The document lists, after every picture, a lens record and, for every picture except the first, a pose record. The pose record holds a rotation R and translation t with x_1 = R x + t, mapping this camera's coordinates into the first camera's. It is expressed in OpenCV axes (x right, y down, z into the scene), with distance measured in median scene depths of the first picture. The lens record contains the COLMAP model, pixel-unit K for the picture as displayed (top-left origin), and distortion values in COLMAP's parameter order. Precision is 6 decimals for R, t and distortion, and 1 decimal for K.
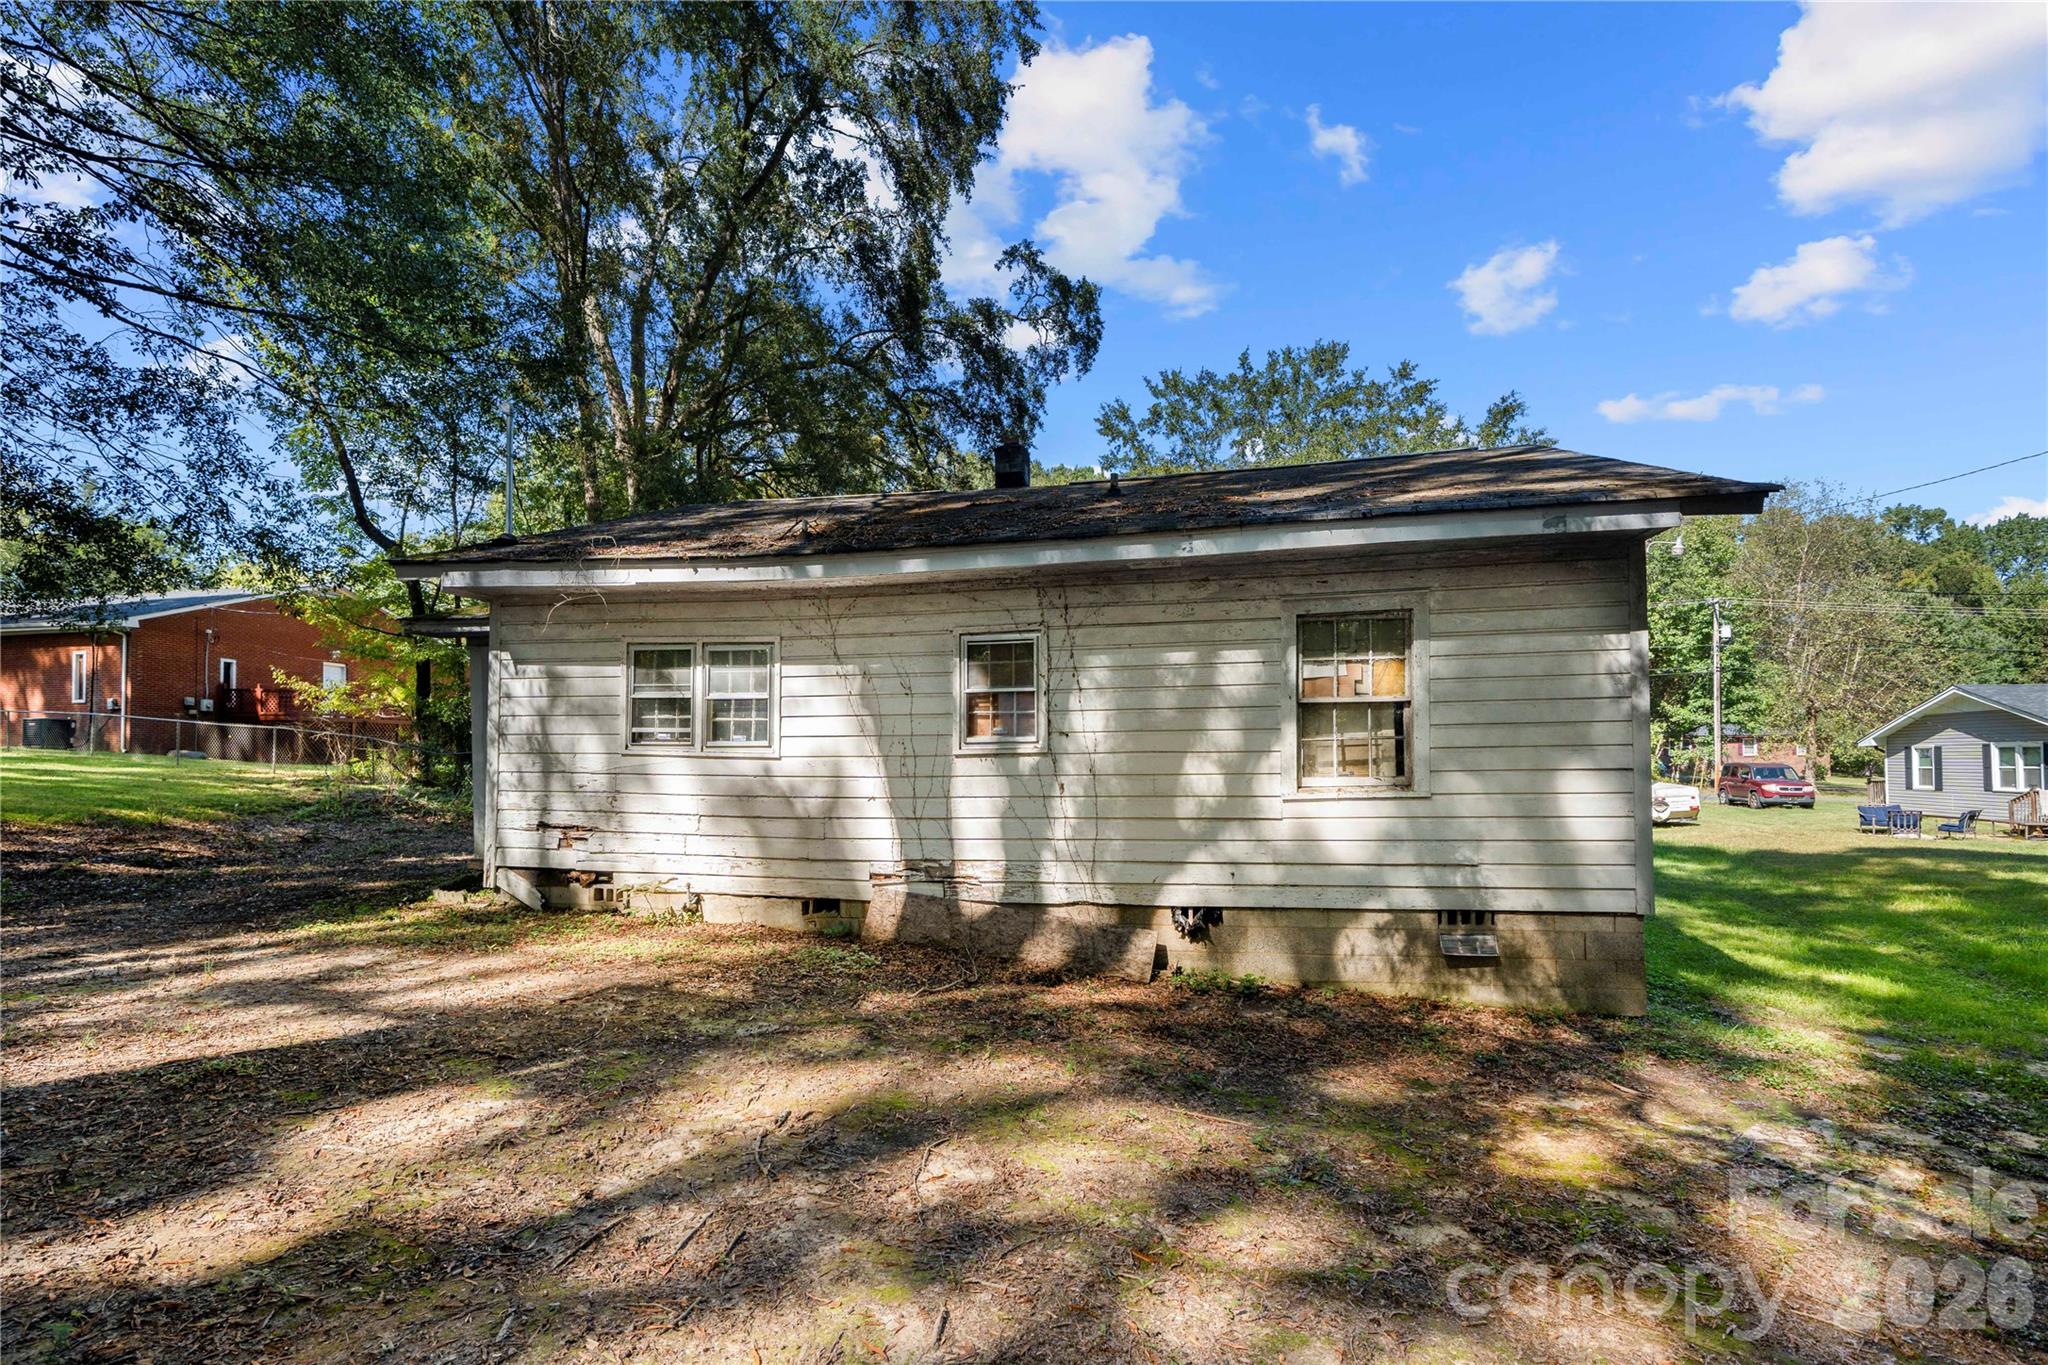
lens RADIAL K [[934.6, 0, 1041.2], [0, 934.6, 757.4], [0, 0, 1]] dist [0.000744, 0.000195]
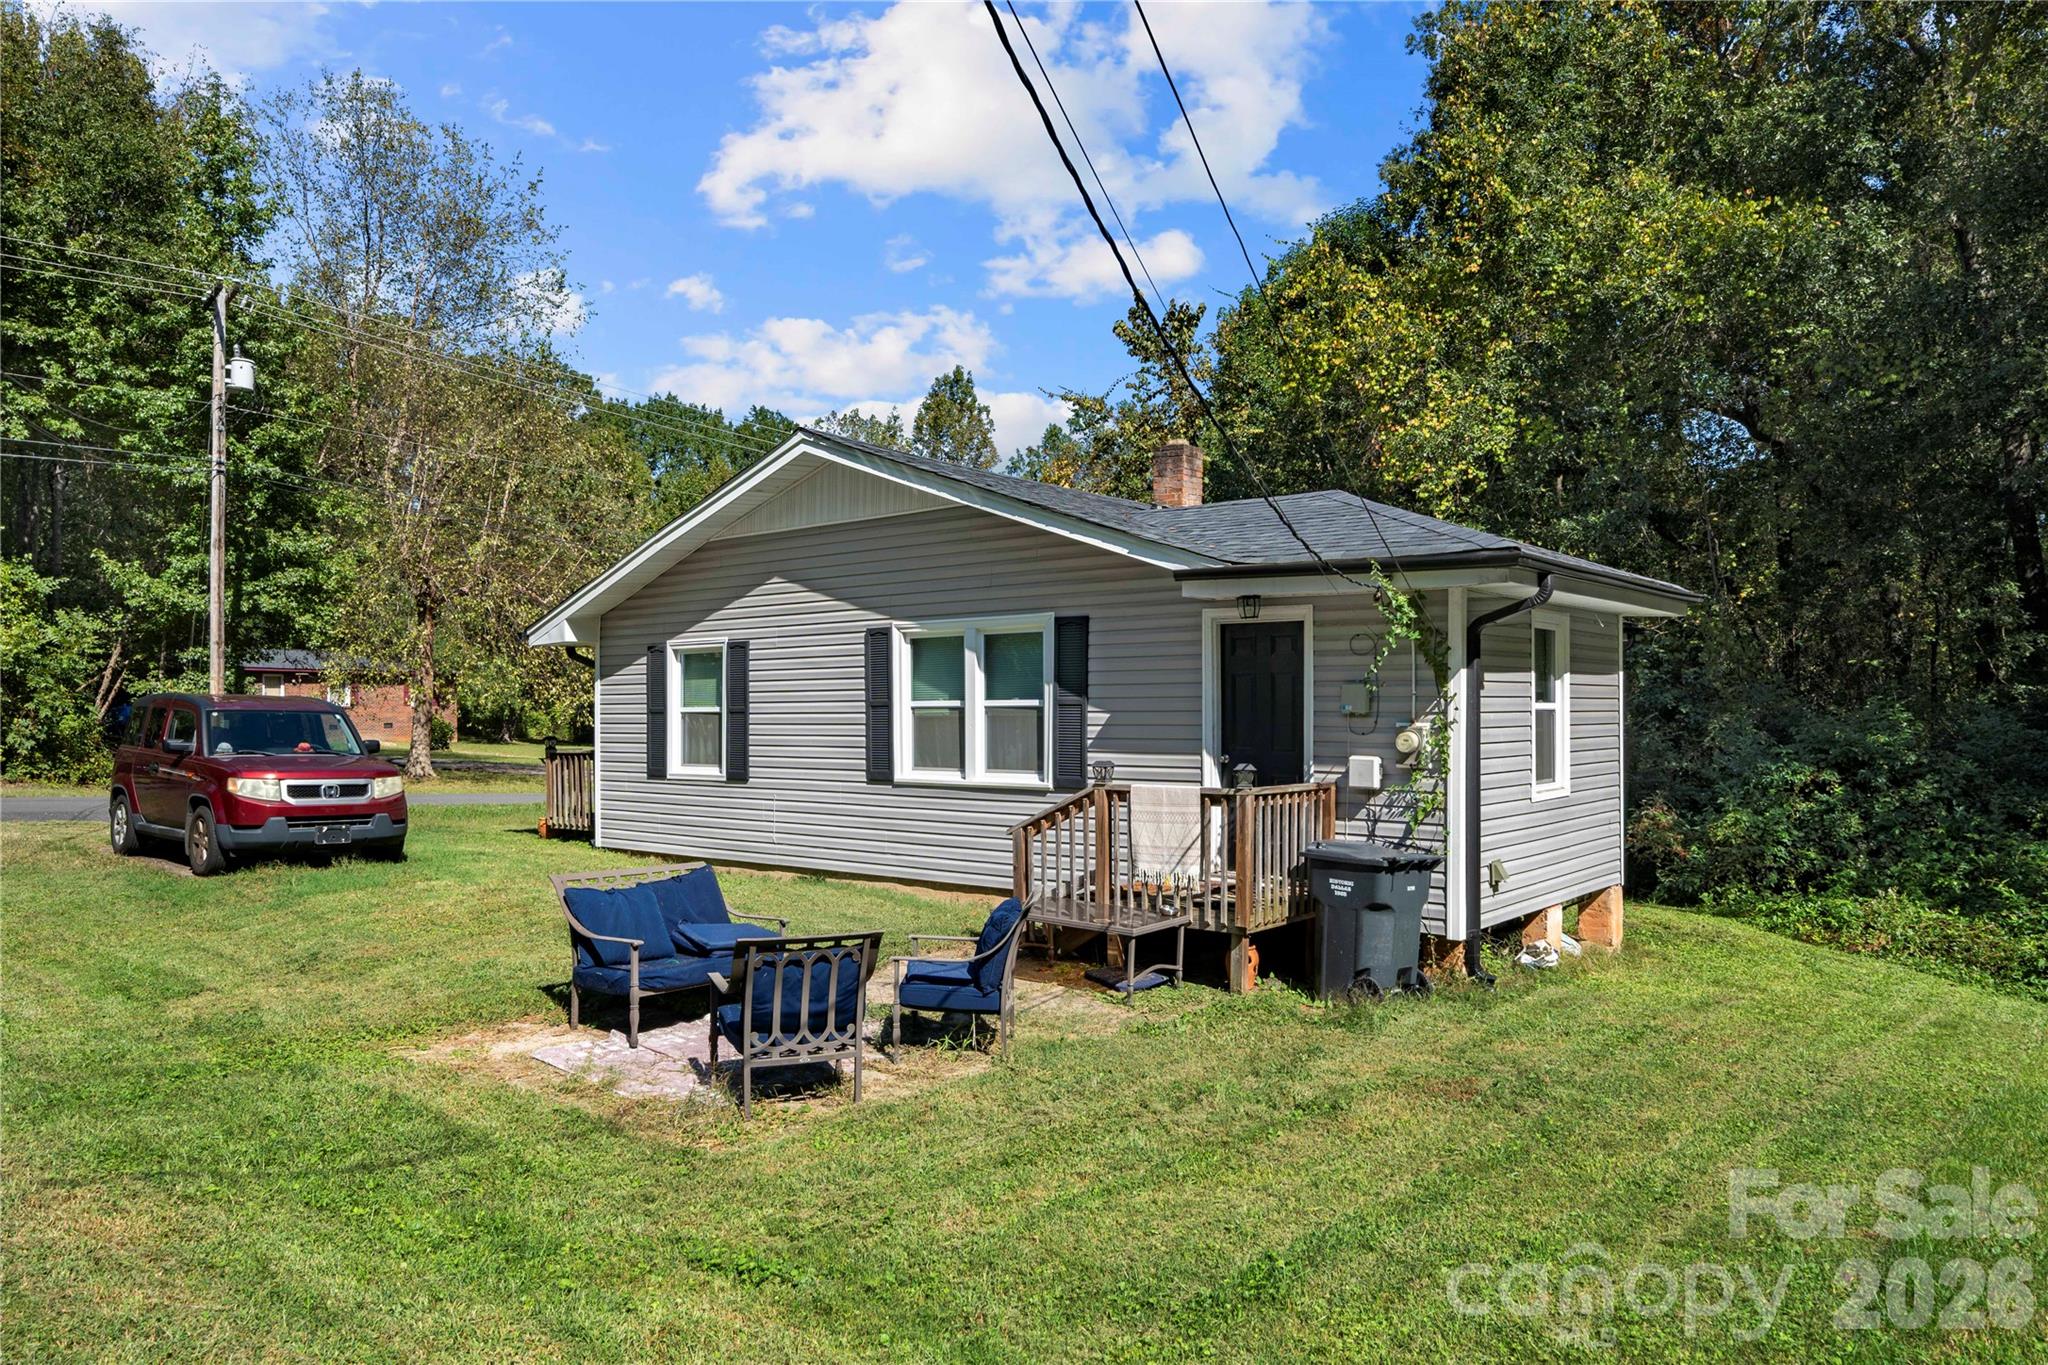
lens RADIAL K [[1400.4, 0, 1023.7], [0, 1400.4, 689.0], [0, 0, 1]] dist [0.010151, 0.006504]
pose [[0.468744, 0.022977, 0.883035, 0.507364], [-0.005516, 0.999718, -0.023086, 0.012589], [-0.883317, 0.005951, 0.468738, 0.599232]]
